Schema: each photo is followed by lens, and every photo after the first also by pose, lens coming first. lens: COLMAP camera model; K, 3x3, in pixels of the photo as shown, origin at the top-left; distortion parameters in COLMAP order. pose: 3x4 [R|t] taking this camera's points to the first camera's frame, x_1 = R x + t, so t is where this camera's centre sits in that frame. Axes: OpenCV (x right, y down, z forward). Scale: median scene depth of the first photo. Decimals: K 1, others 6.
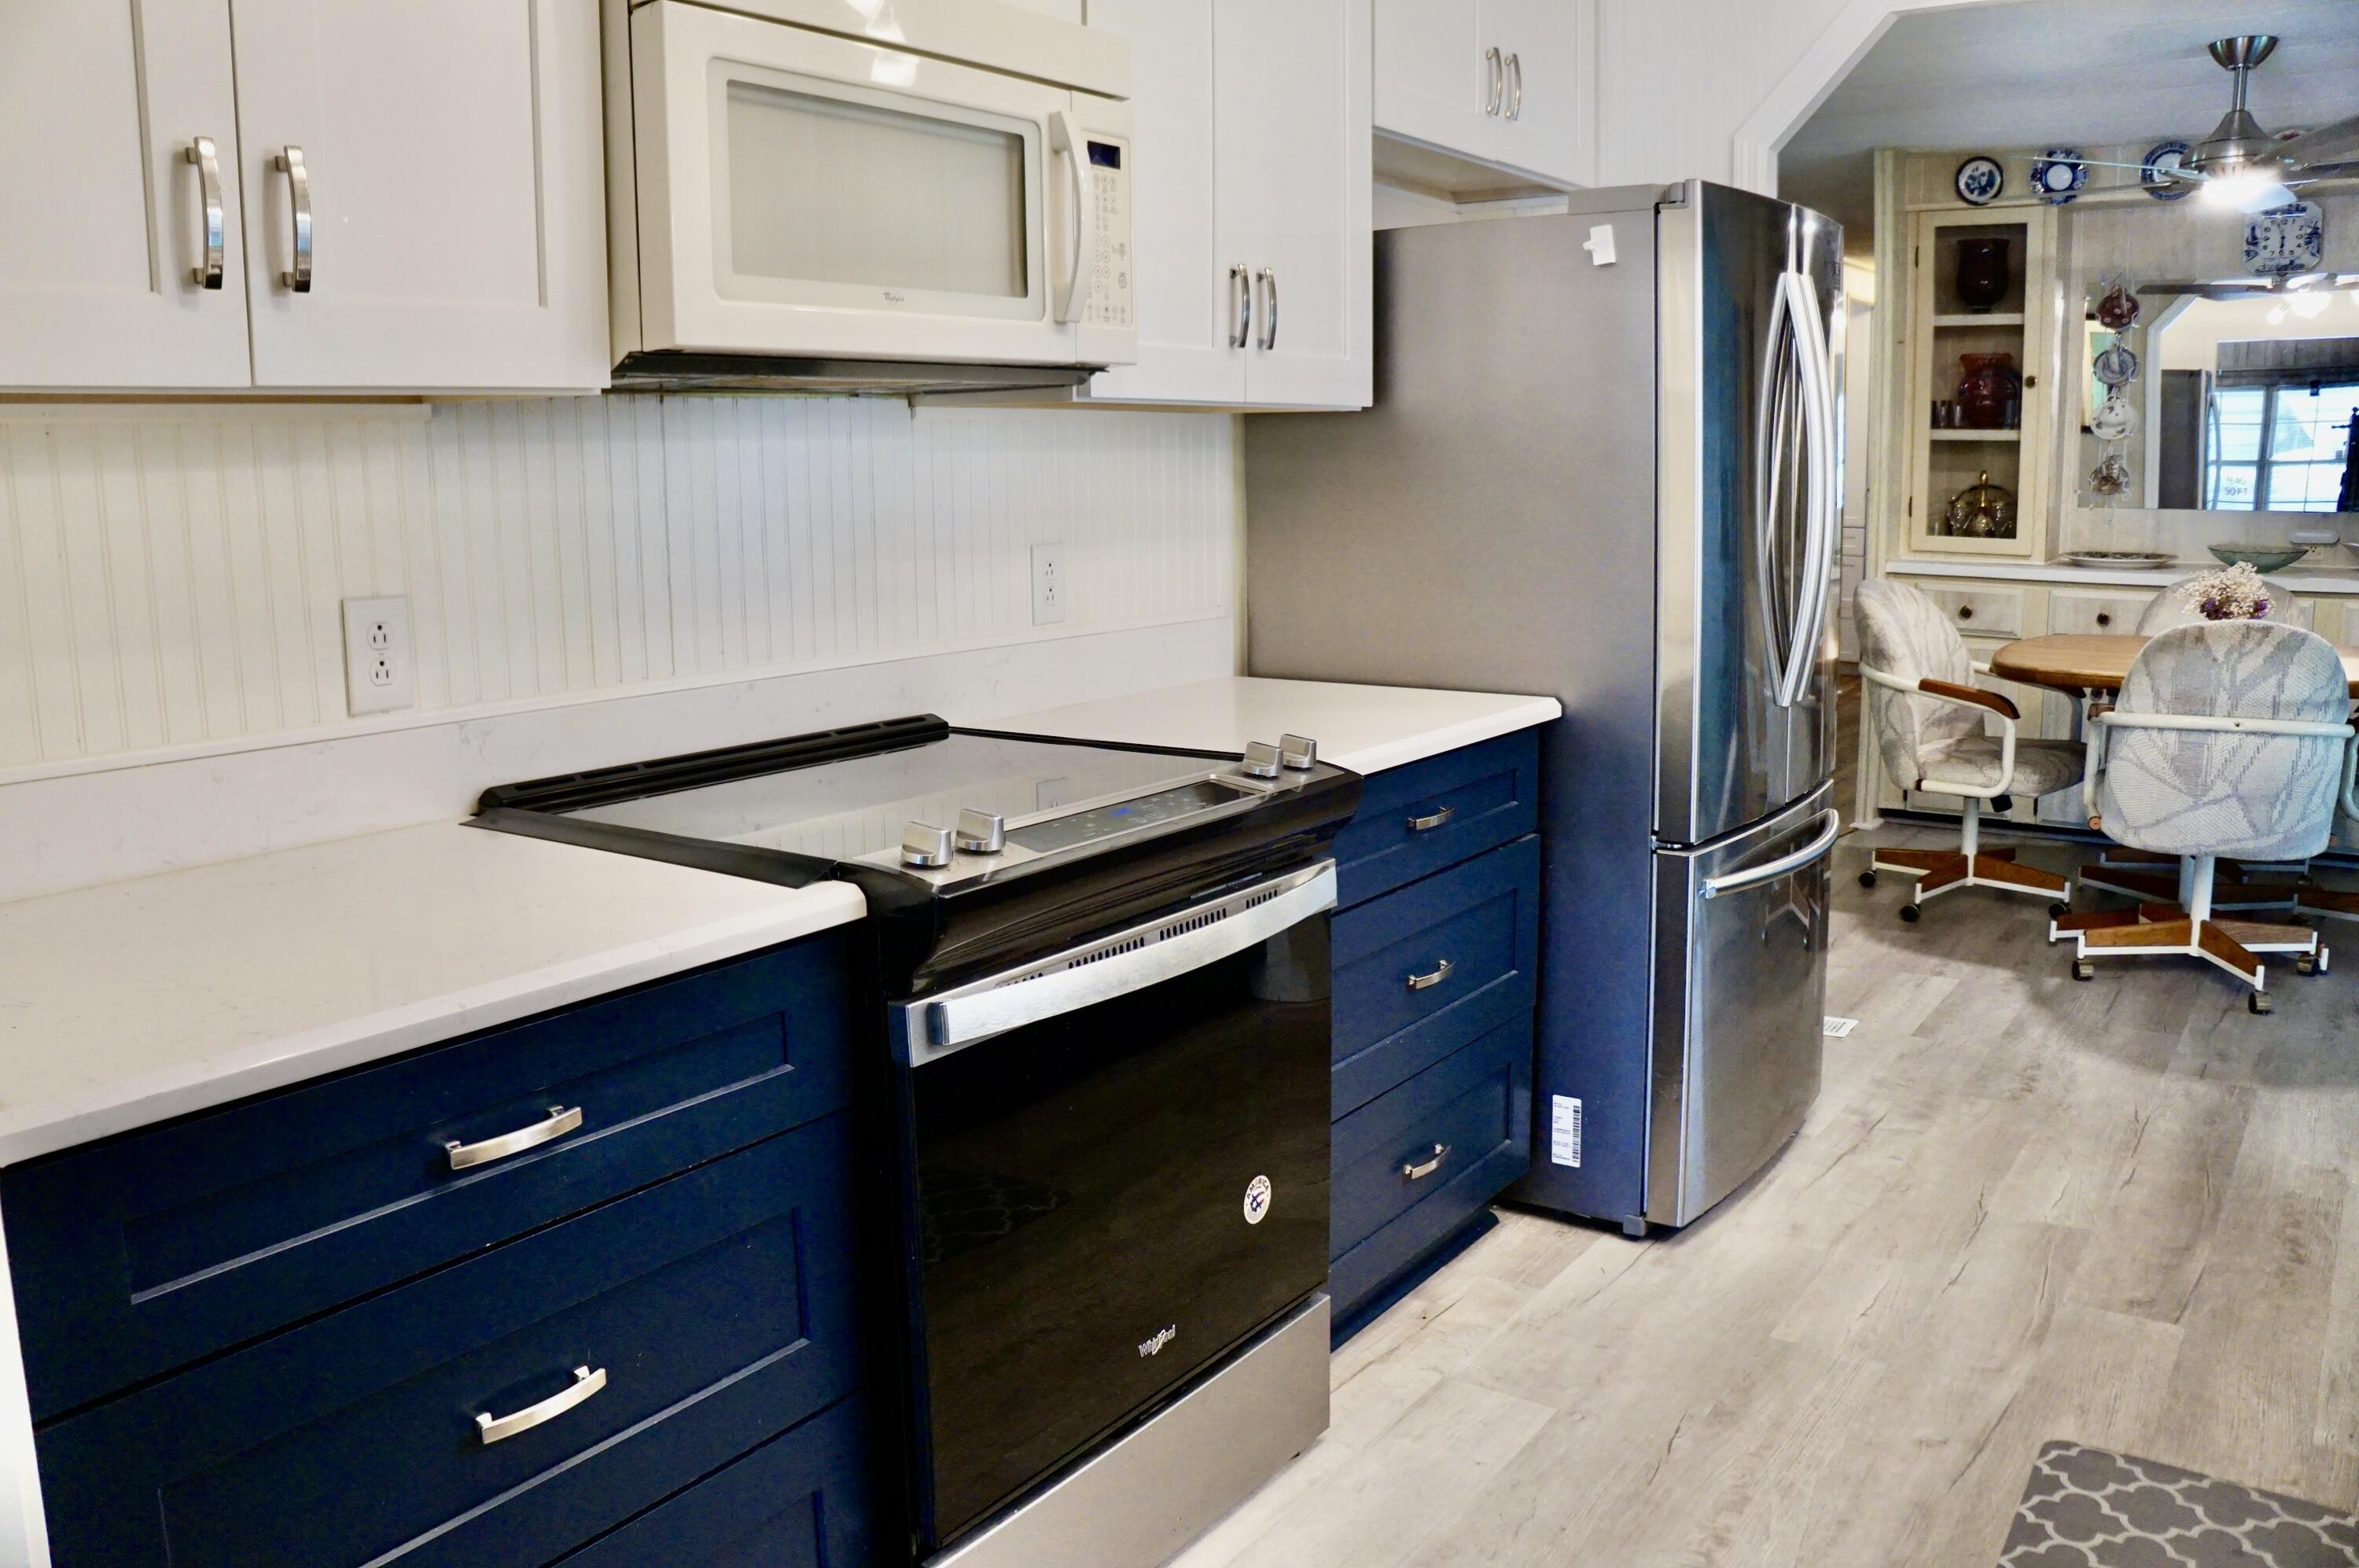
lens RADIAL K [[1861.5, 0, 1174.8], [0, 1861.5, 769.1], [0, 0, 1]] dist [-0.177731, 0.119593]
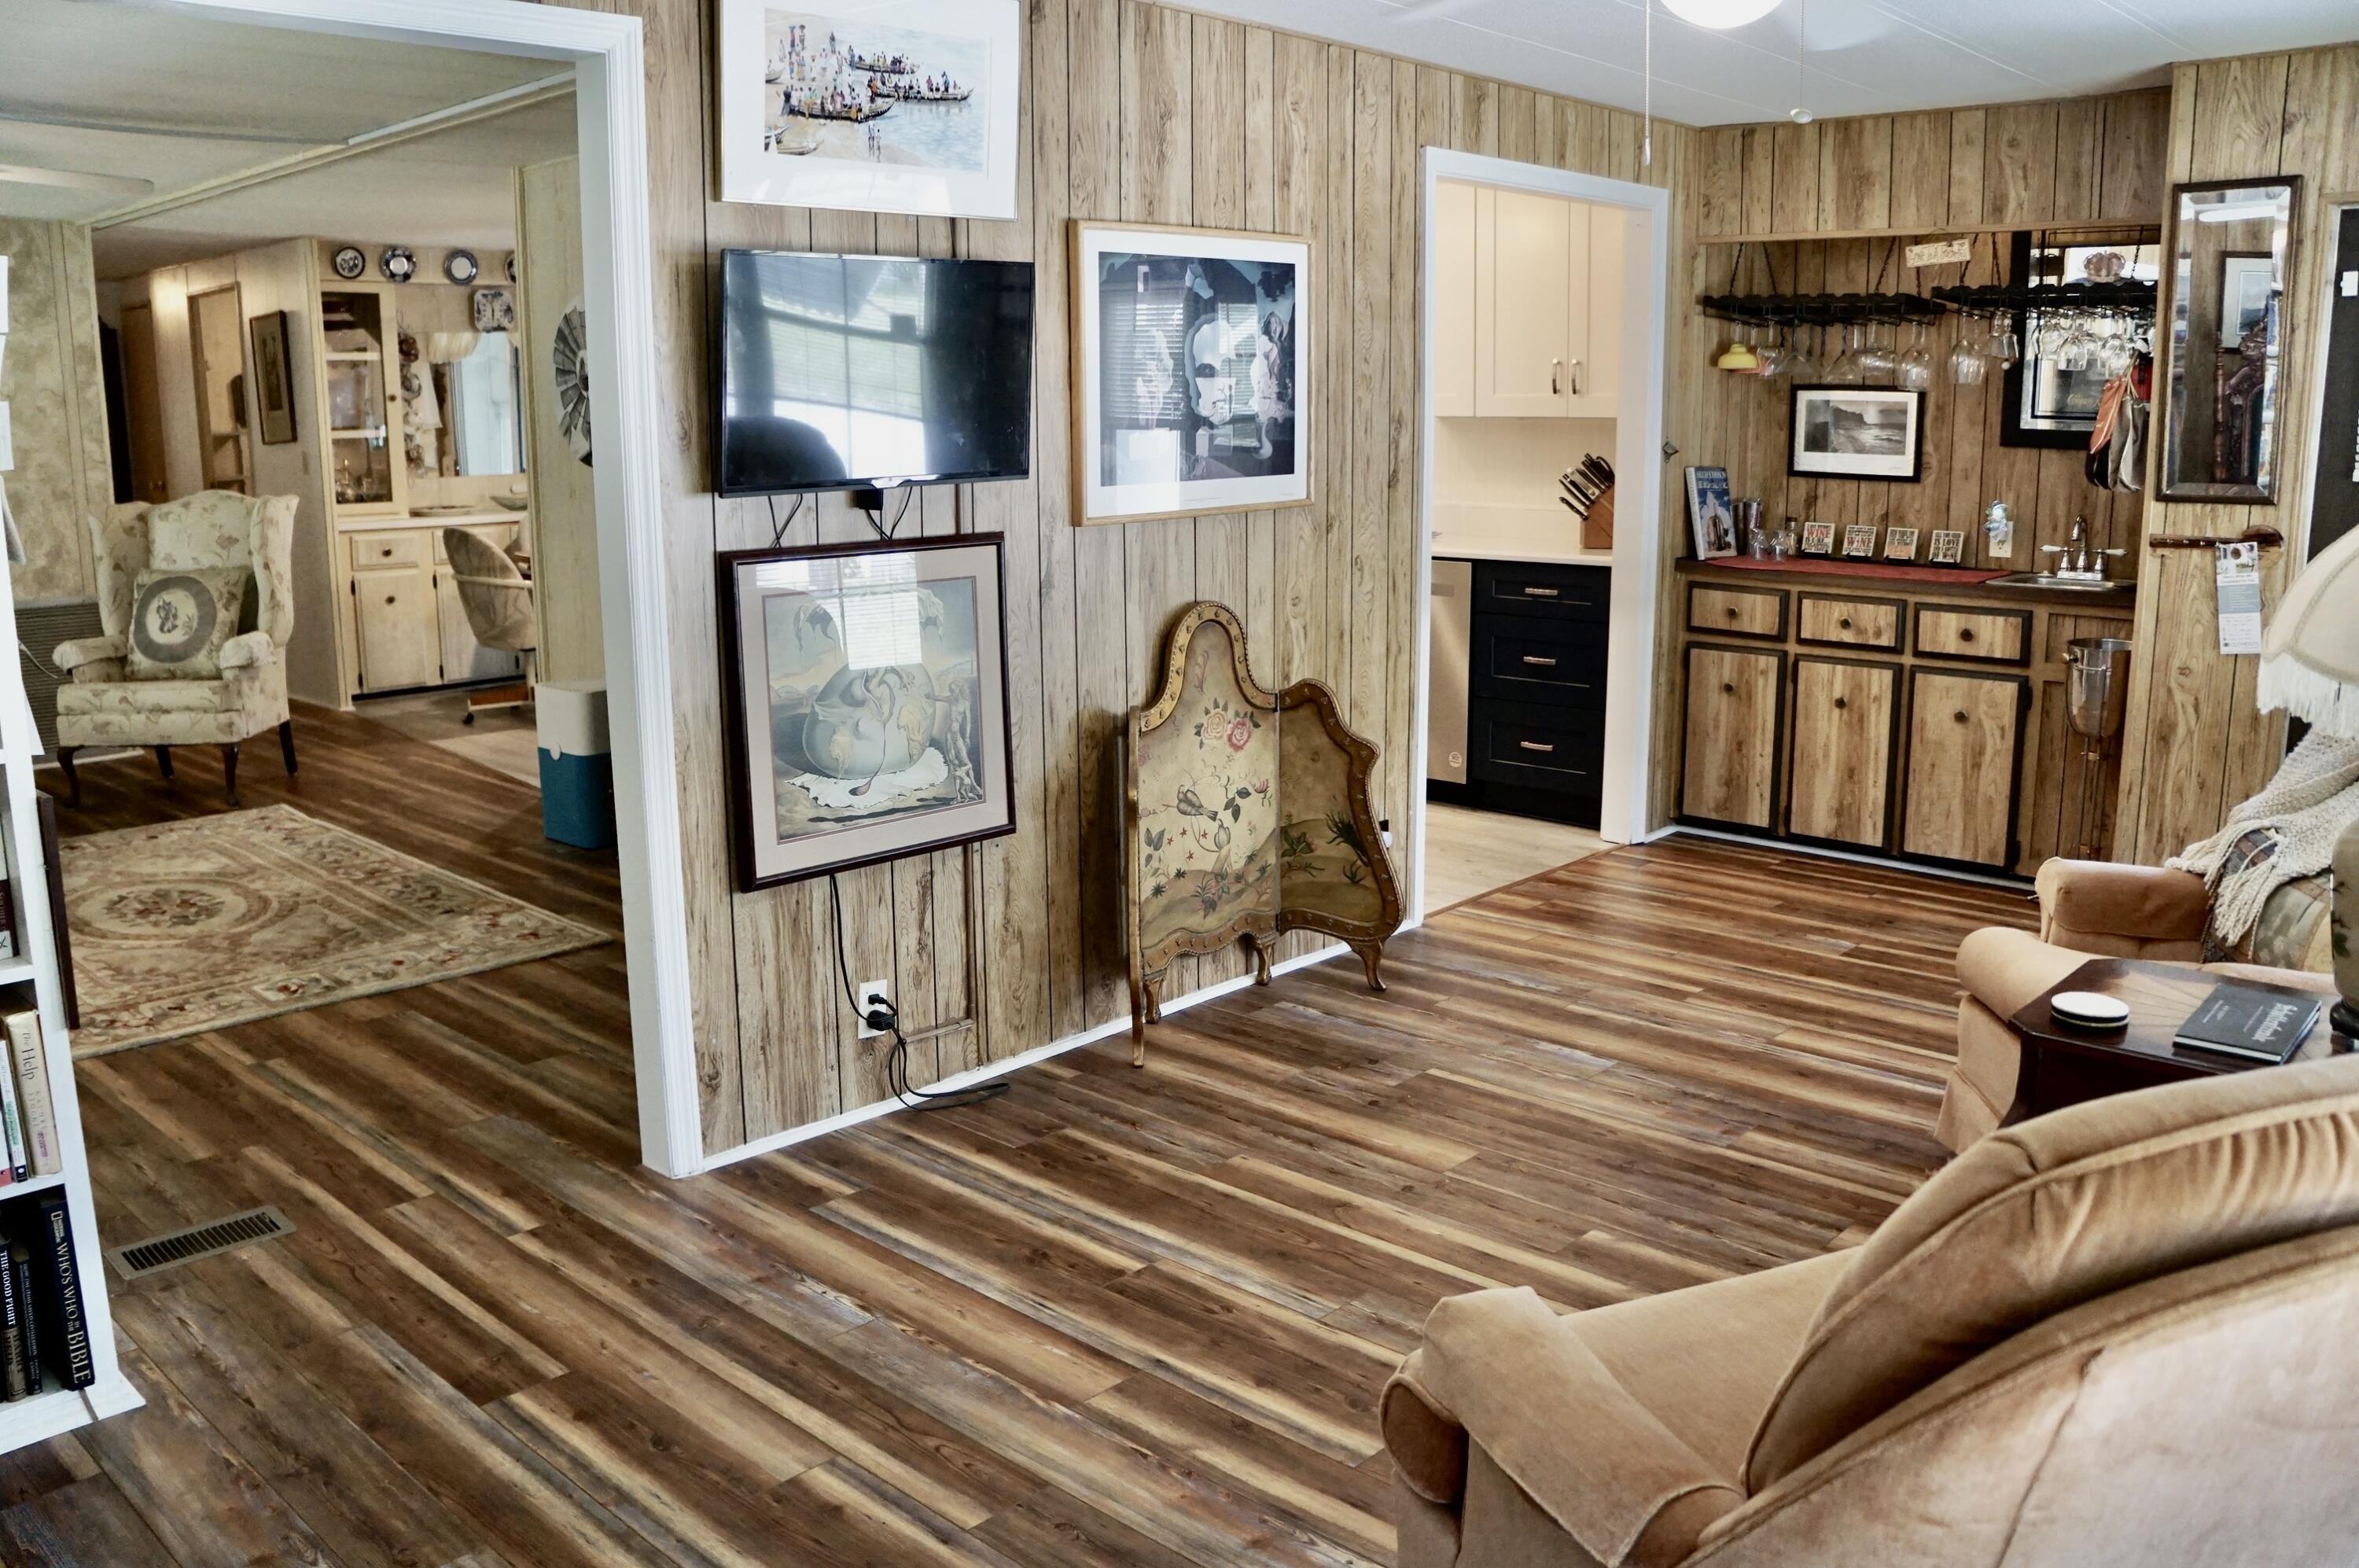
lens RADIAL K [[1861.5, 0, 1170.1], [0, 1861.5, 772.4], [0, 0, 1]] dist [-0.177731, 0.119593]
pose [[0.141378, -0.178947, 0.973648, -1.444611], [0.171449, 0.973090, 0.153949, -0.042718], [-0.974996, 0.145166, 0.168254, 0.214407]]
